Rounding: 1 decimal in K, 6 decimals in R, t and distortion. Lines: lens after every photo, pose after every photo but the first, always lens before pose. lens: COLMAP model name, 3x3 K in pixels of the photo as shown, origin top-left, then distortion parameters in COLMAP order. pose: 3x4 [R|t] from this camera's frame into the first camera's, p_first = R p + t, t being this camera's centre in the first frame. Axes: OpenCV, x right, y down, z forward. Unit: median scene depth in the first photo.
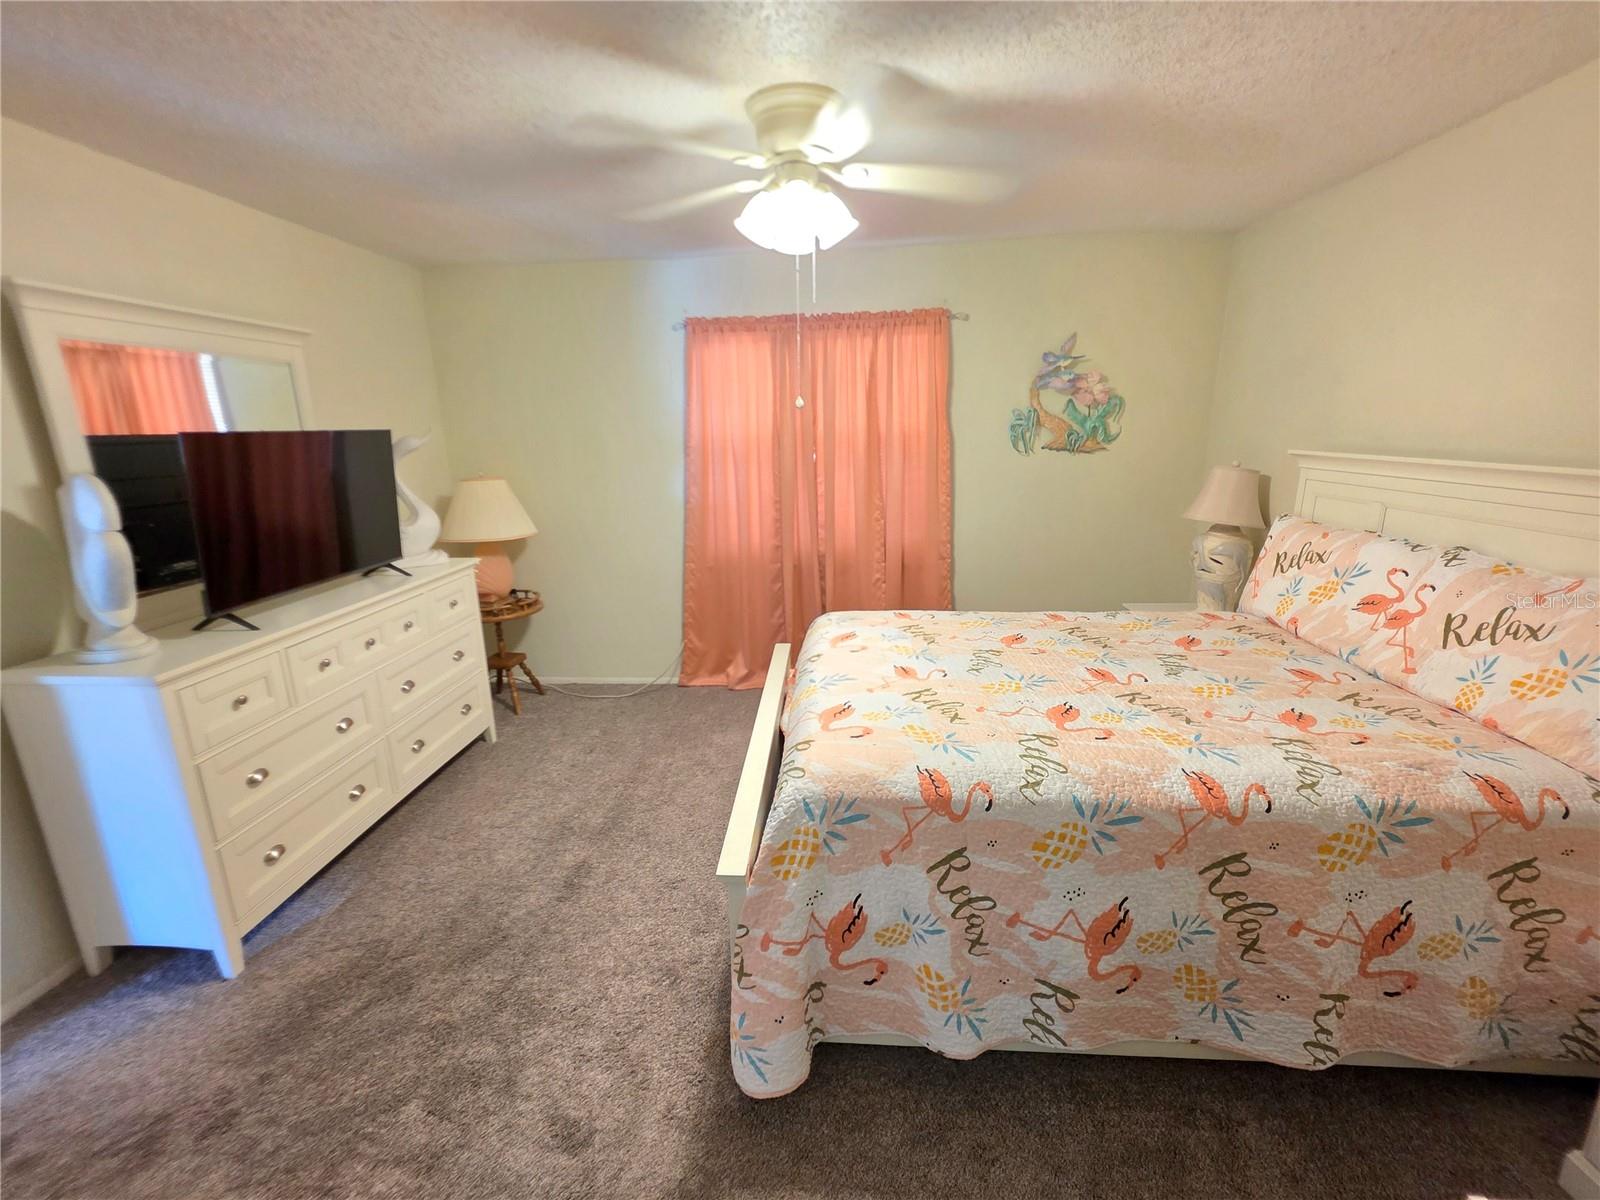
lens RADIAL K [[691.1, 0, 792.1], [0, 691.1, 595.3], [0, 0, 1]] dist [0.001161, -0.000049]
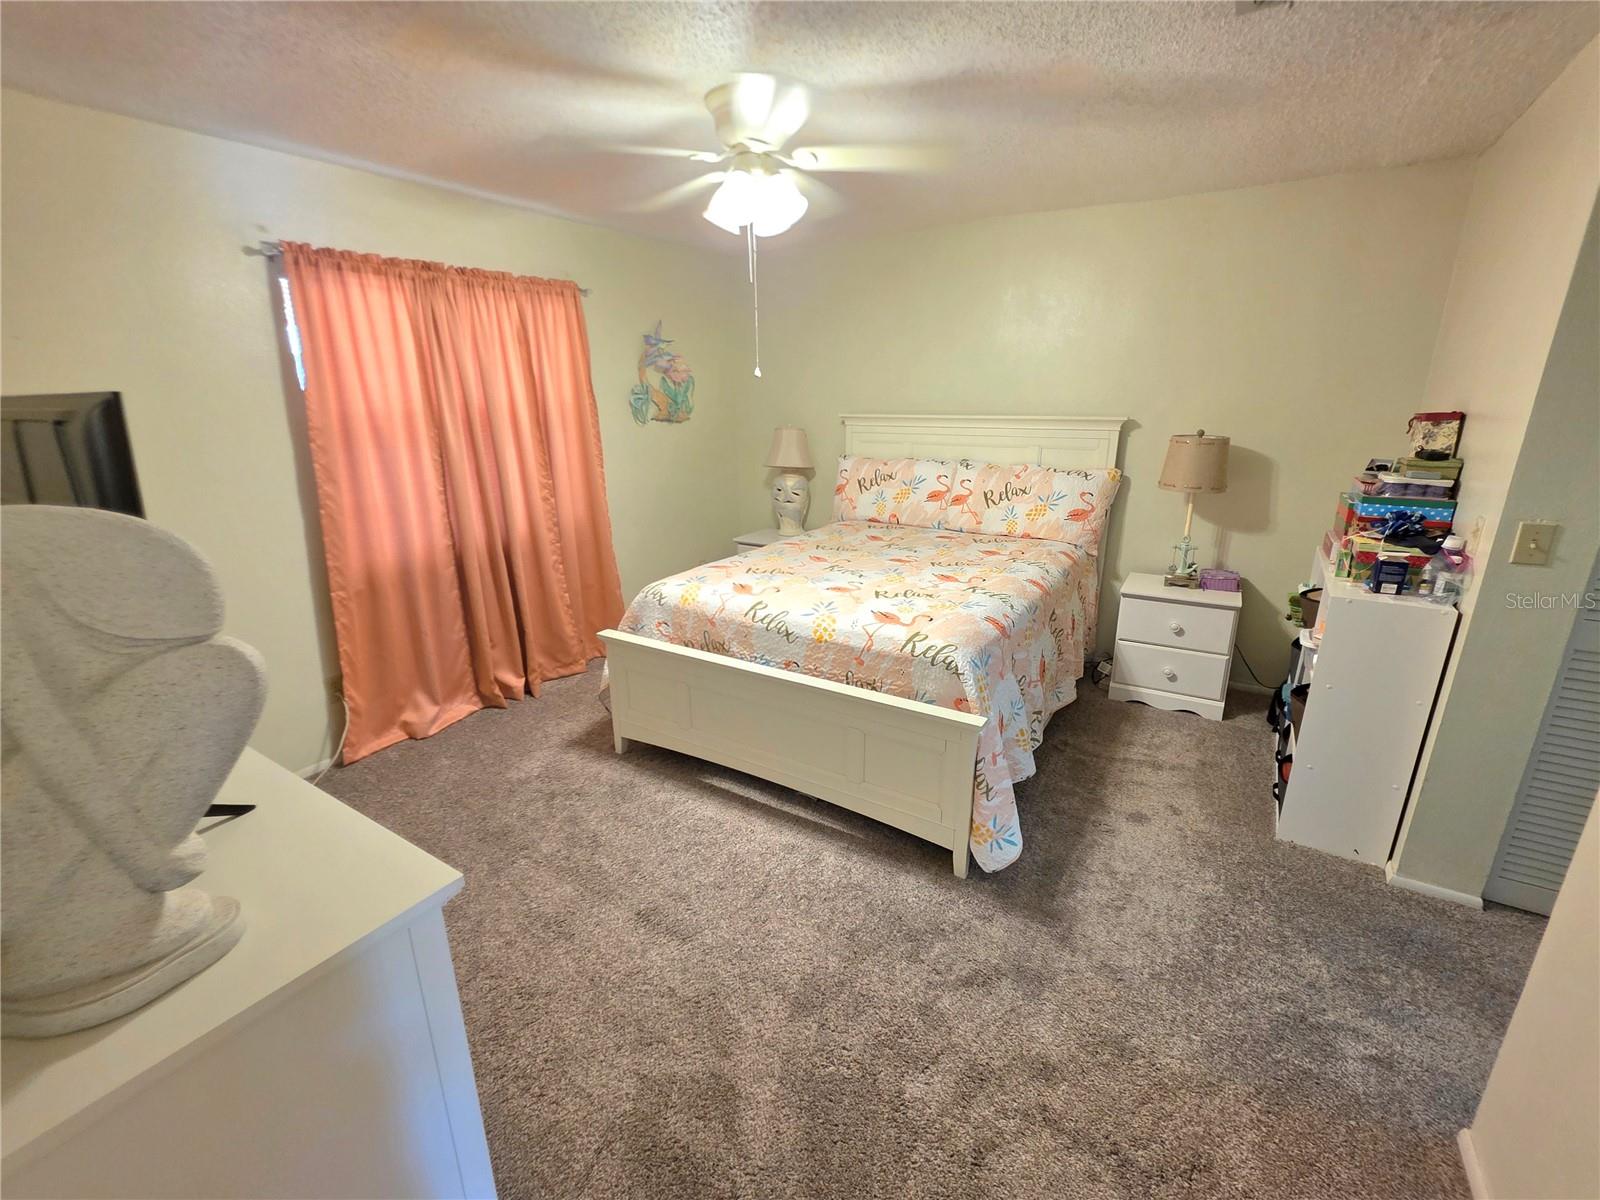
lens RADIAL K [[691.1, 0, 796.1], [0, 691.1, 603.0], [0, 0, 1]] dist [0.001161, -0.000049]
pose [[0.484852, -0.245801, 0.839345, -0.779171], [0.215944, 0.963627, 0.157455, -0.068283], [-0.847518, 0.104909, 0.520295, 0.328983]]
